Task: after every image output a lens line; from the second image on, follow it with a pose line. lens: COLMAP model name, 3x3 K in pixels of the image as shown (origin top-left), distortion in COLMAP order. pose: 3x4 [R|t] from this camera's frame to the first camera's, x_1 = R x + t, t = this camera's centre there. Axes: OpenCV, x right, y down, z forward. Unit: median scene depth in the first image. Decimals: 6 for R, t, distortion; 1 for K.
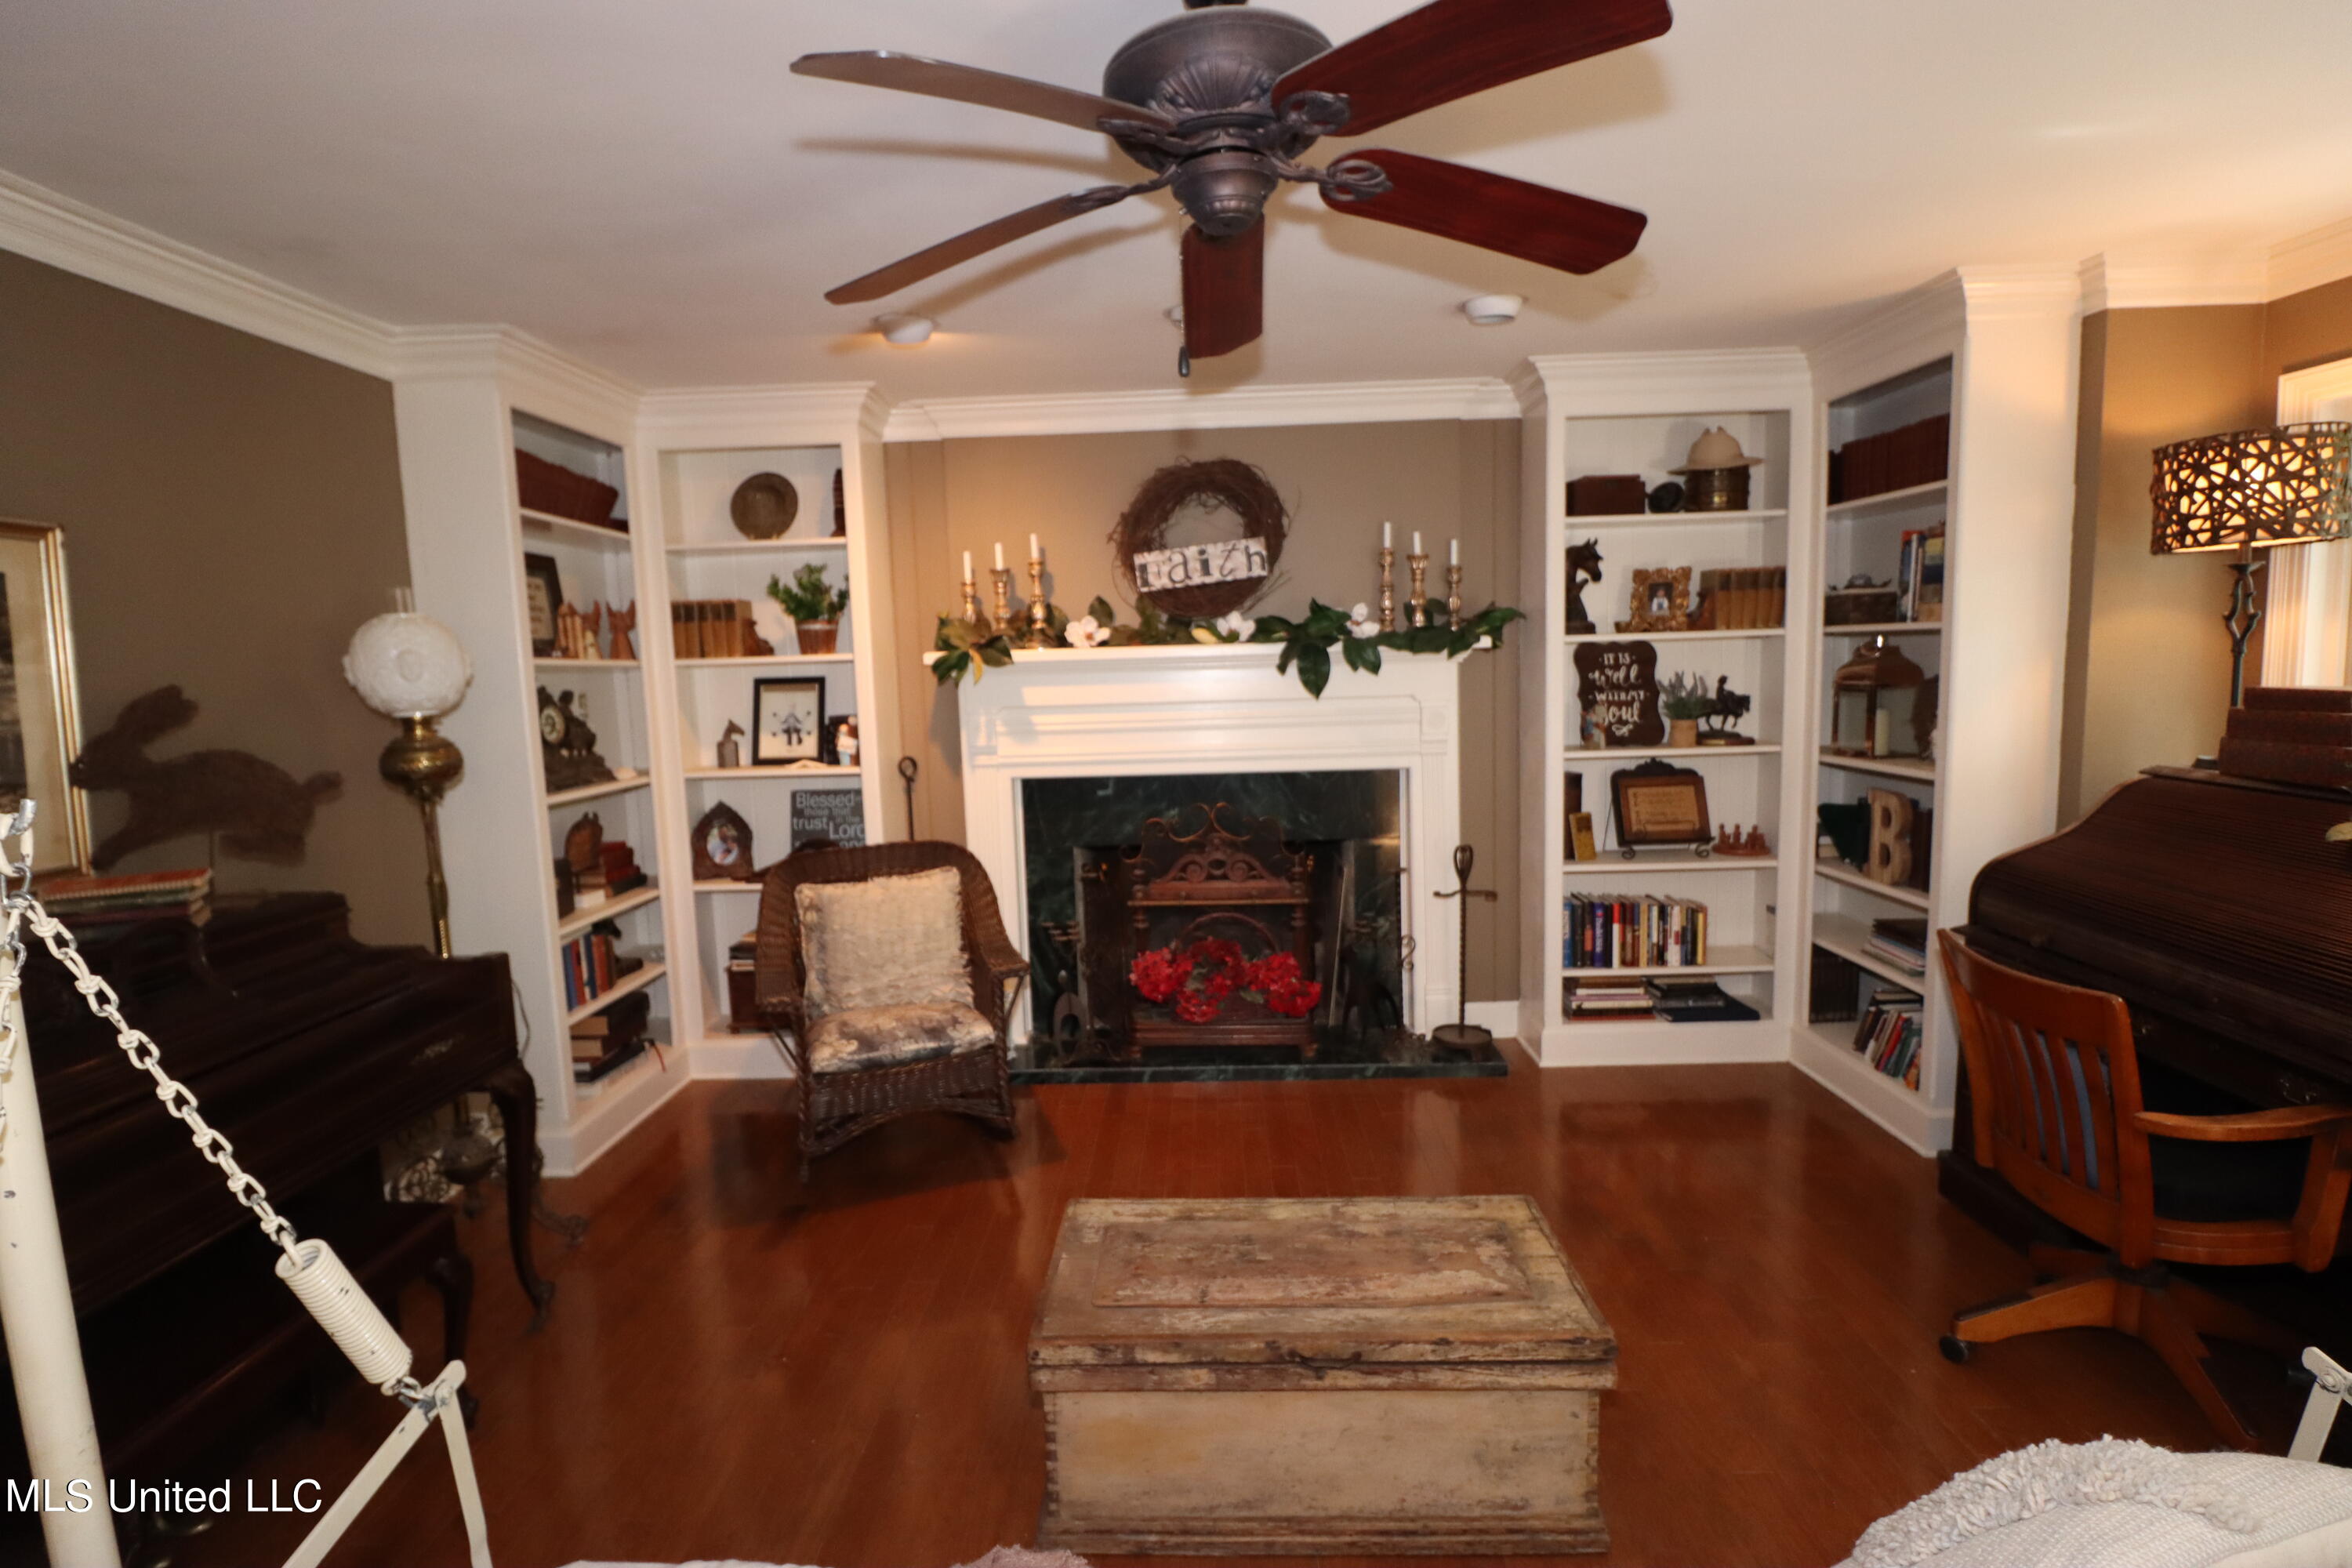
lens RADIAL K [[1080.2, 0, 1176.0], [0, 1080.2, 784.0], [0, 0, 1]] dist [0.000502, -0.015343]
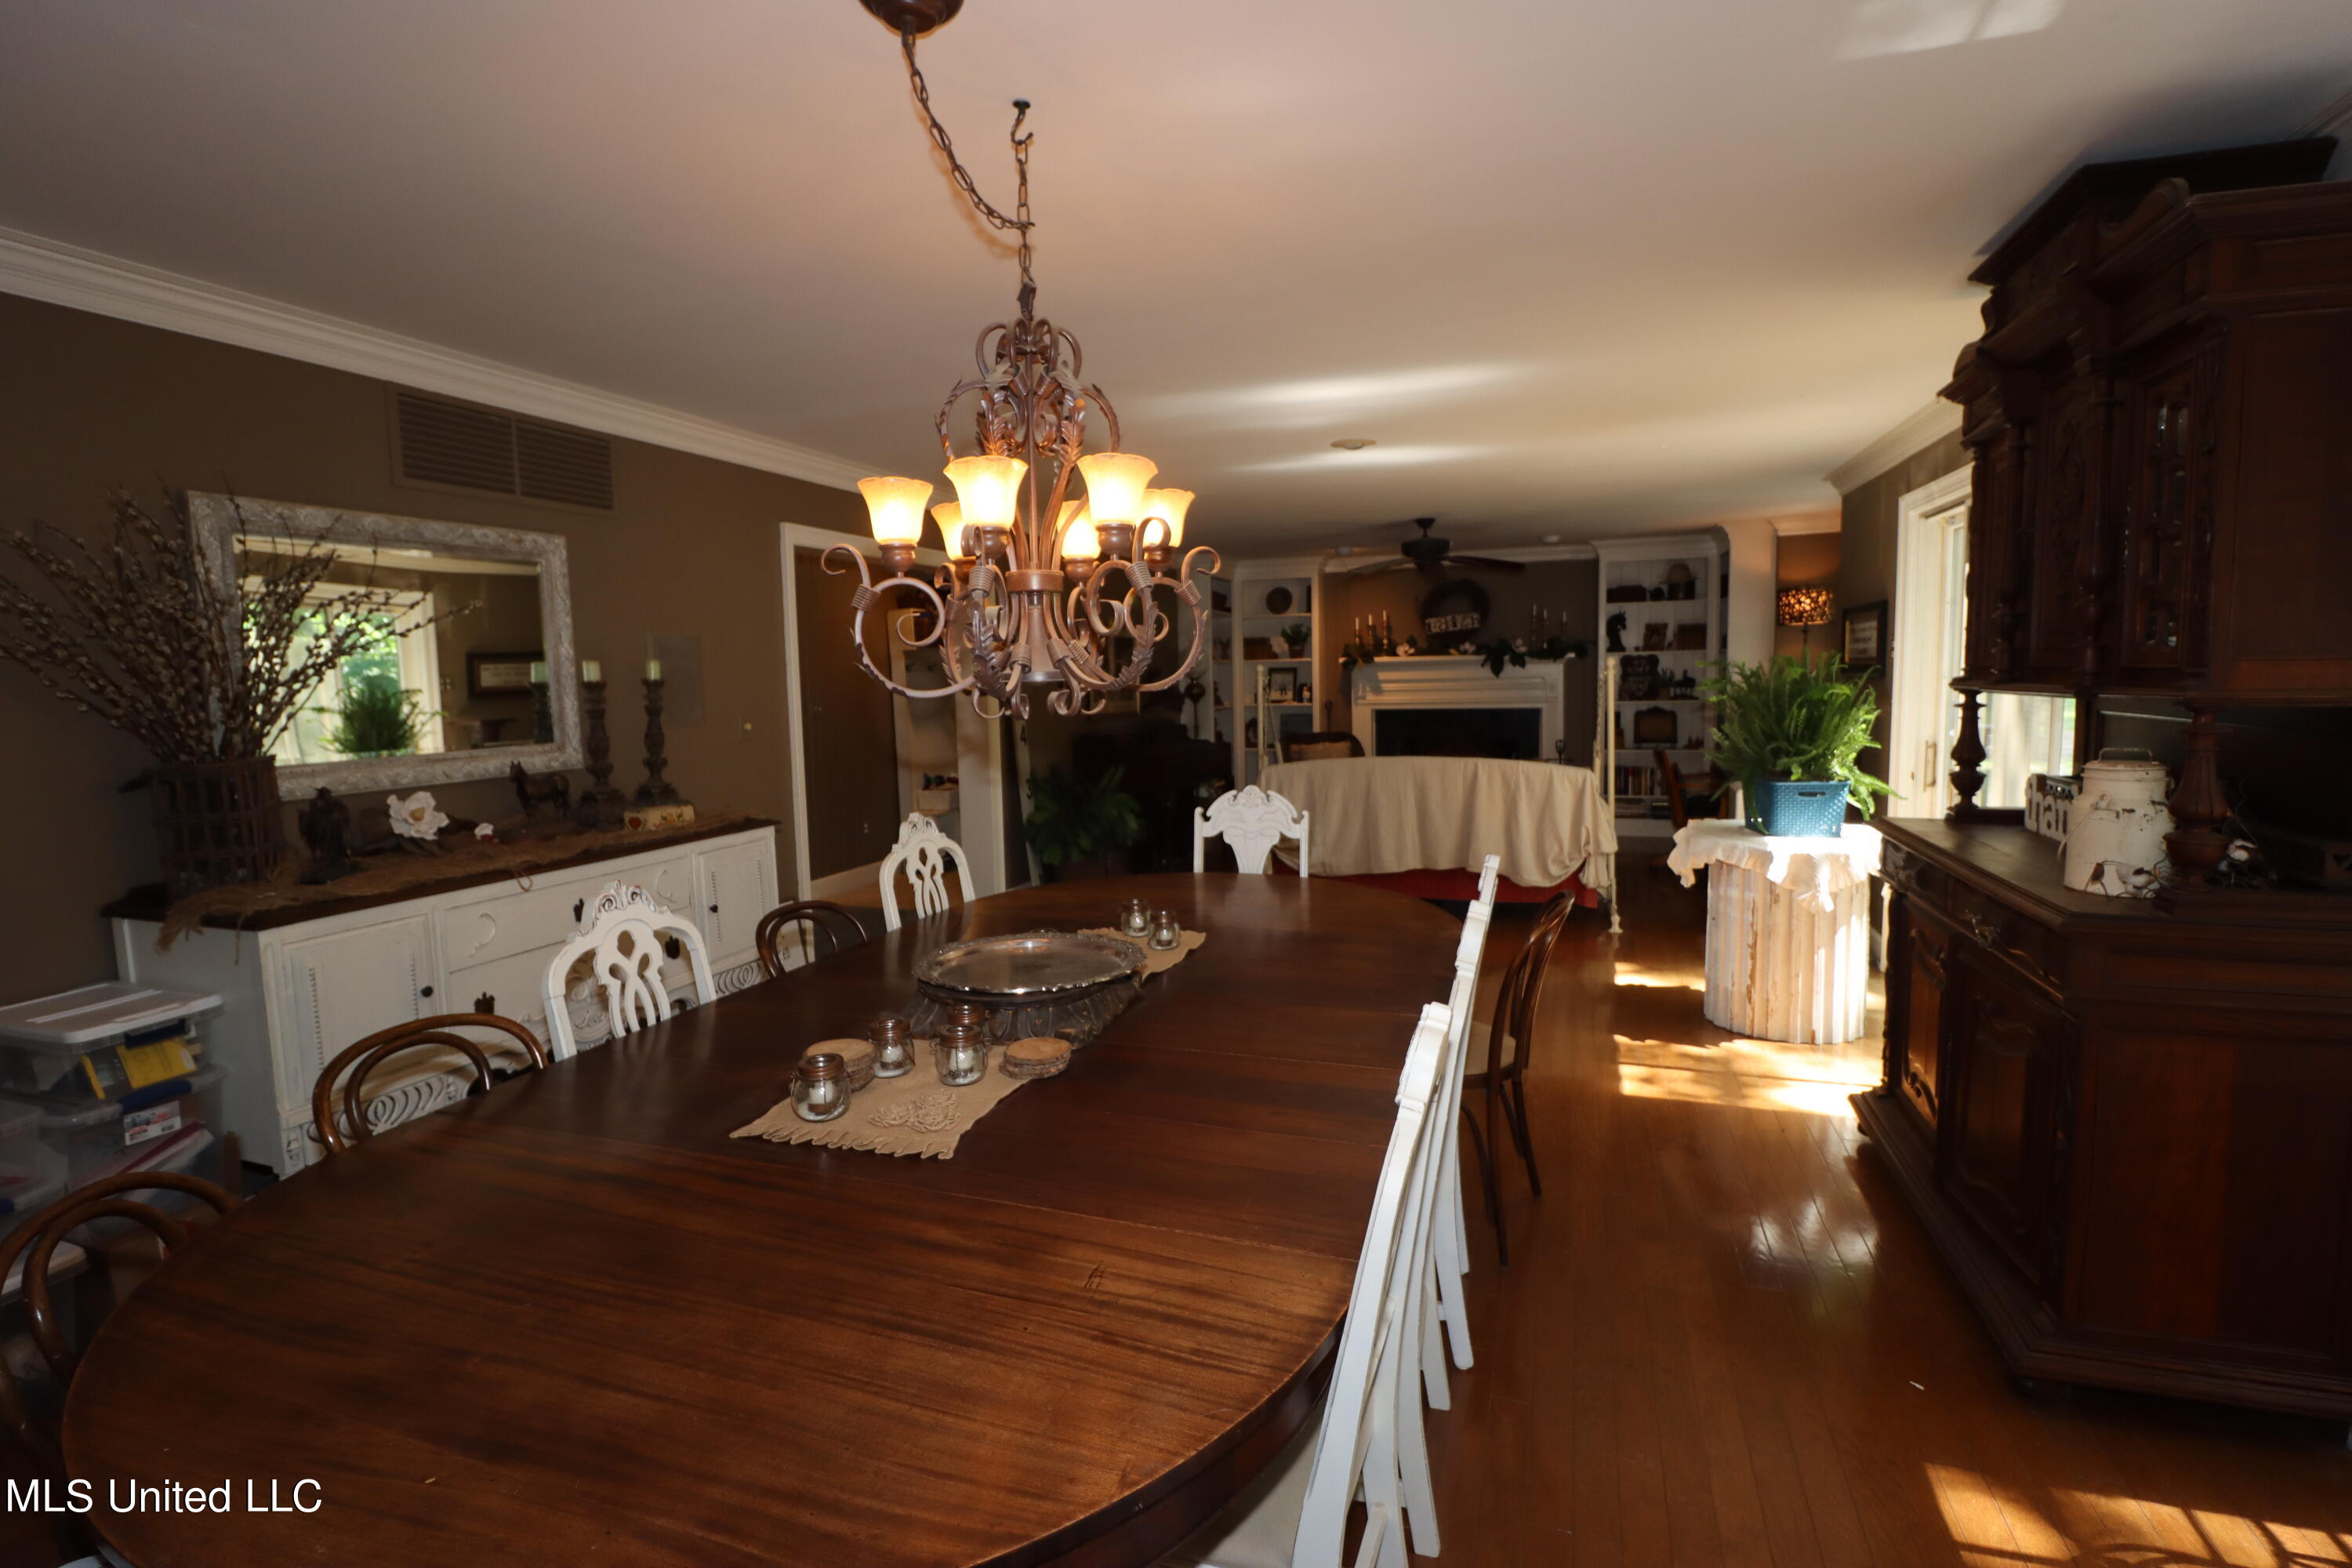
lens RADIAL K [[1080.2, 0, 1176.0], [0, 1080.2, 784.0], [0, 0, 1]] dist [0.000502, -0.015343]
pose [[0.950063, 0.041034, -0.309349, 0.199909], [-0.040639, 0.999144, 0.007722, 0.169939], [0.309401, 0.005235, 0.950917, -1.532381]]
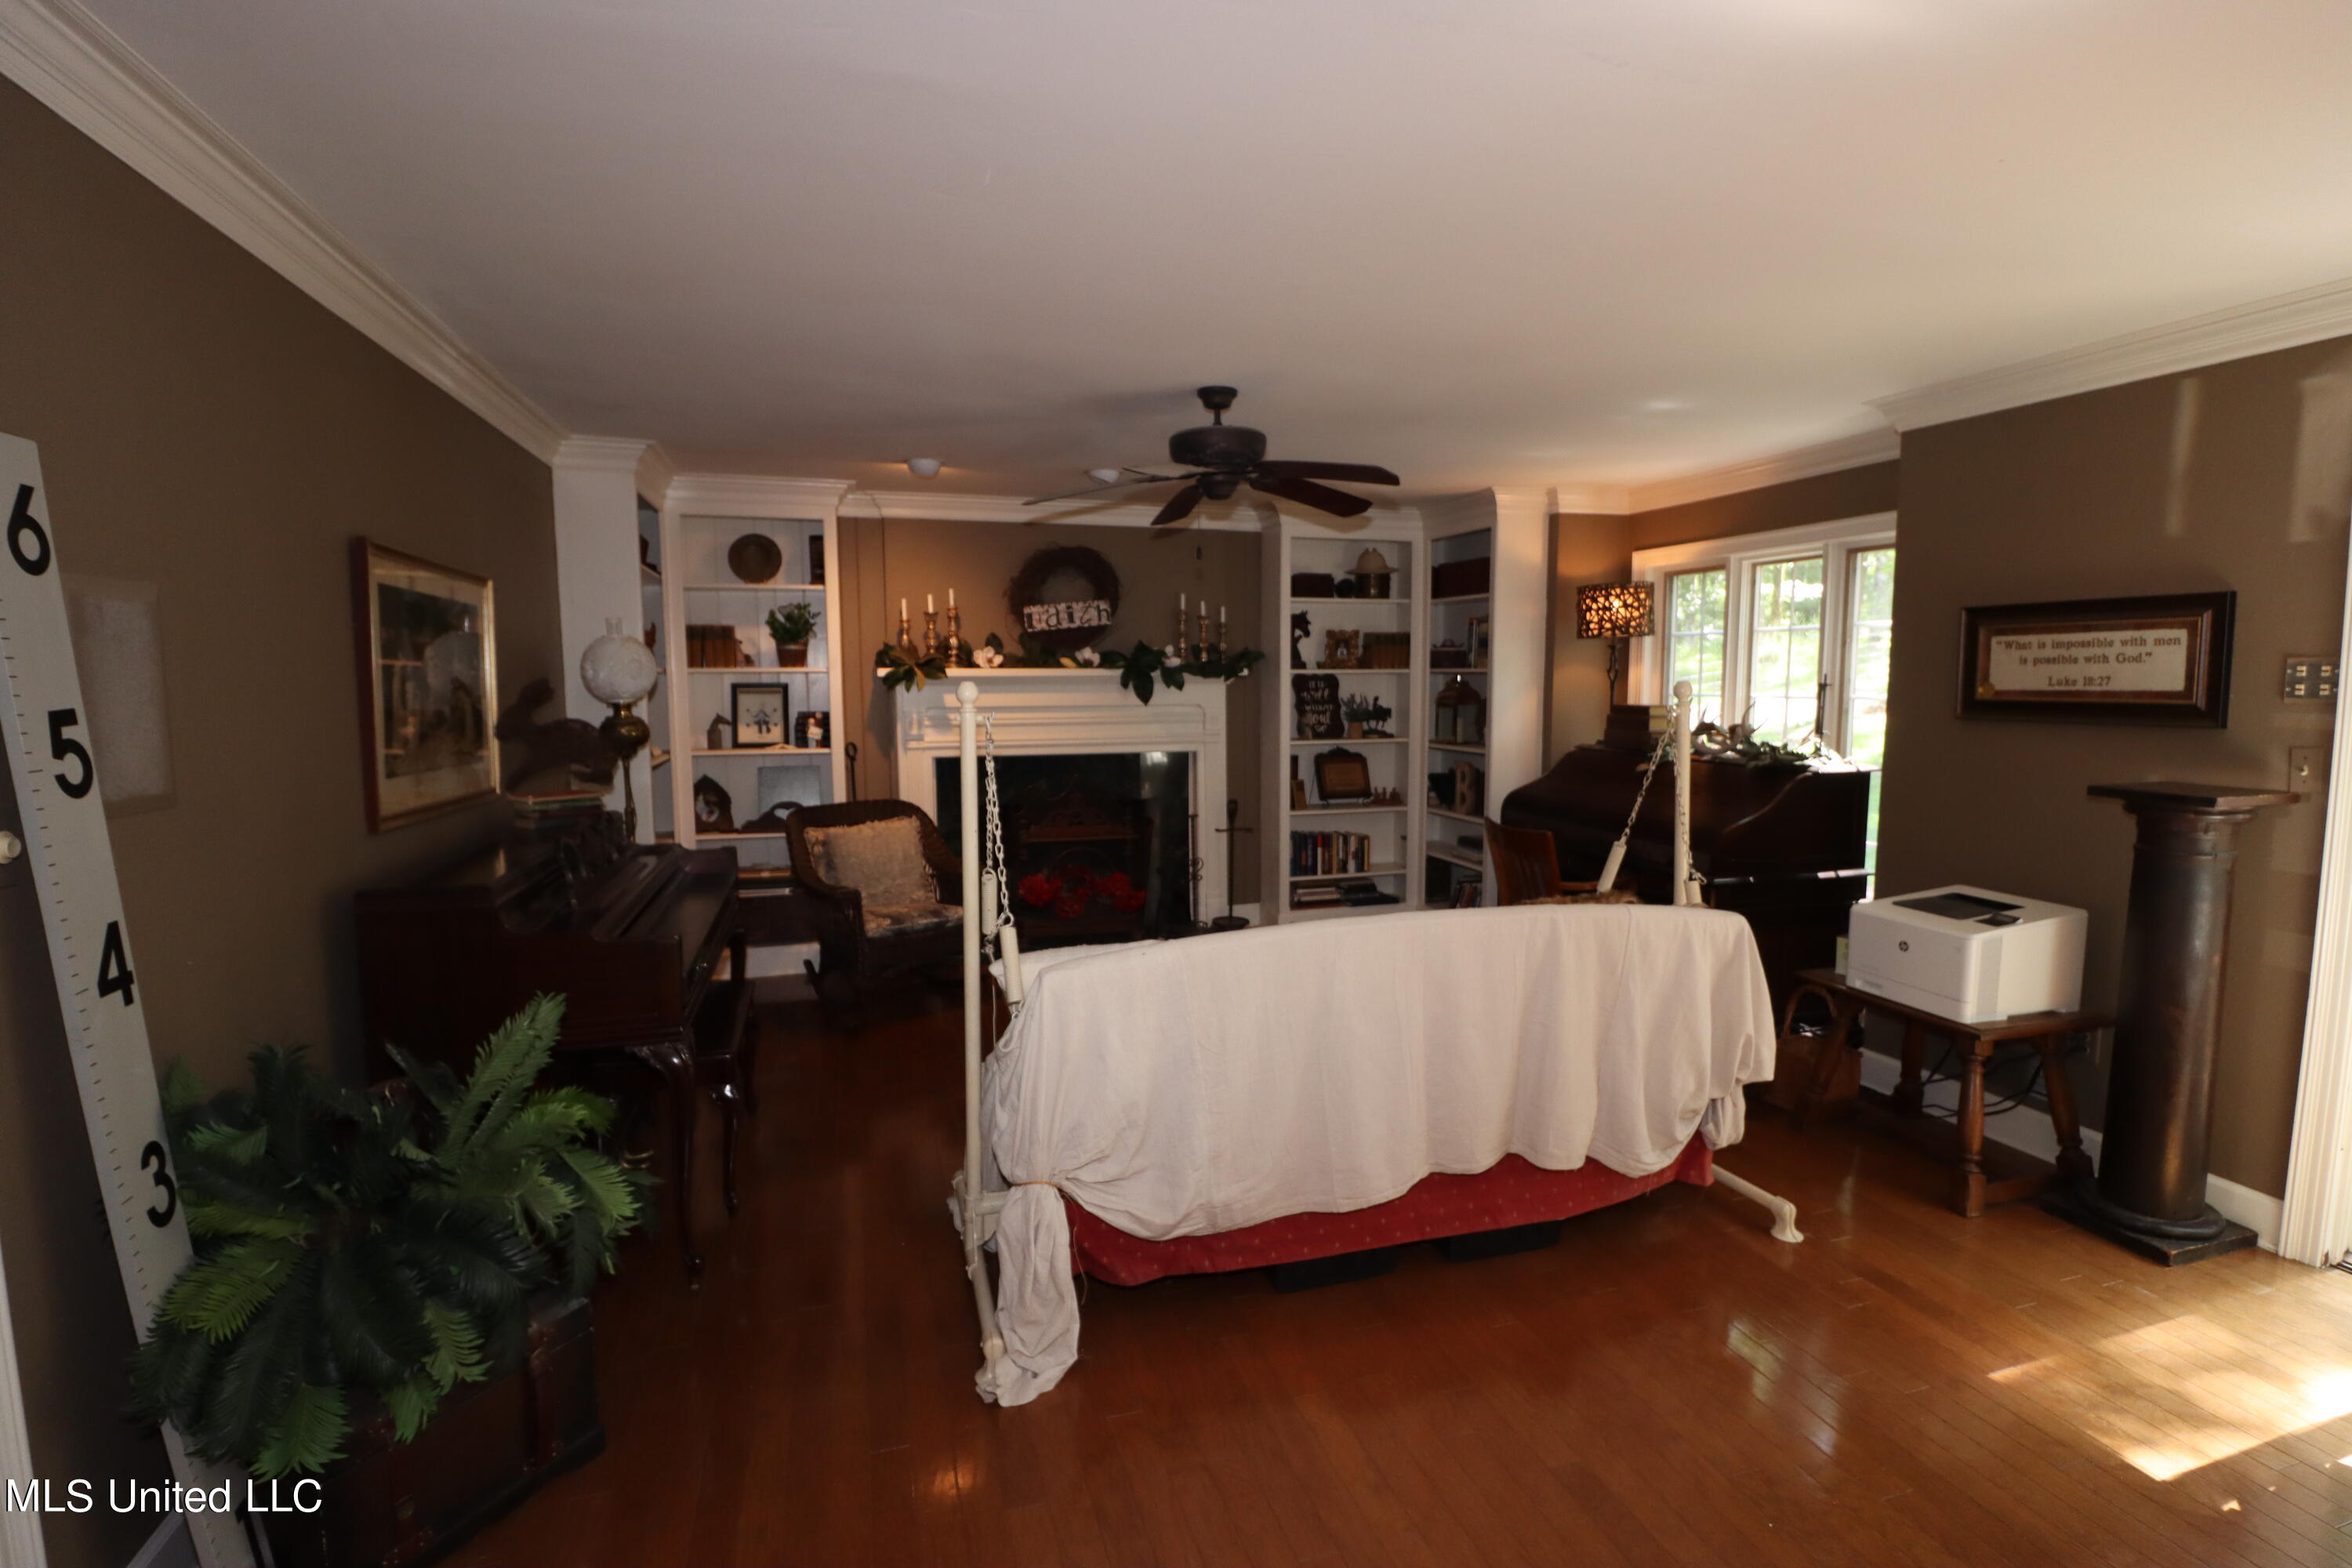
lens RADIAL K [[1080.2, 0, 1176.0], [0, 1080.2, 784.0], [0, 0, 1]] dist [0.000502, -0.015343]
pose [[0.949100, -0.004455, 0.314943, -0.311132], [0.010151, 0.999813, -0.016449, 0.059153], [-0.314810, 0.018809, 0.948968, -0.479246]]
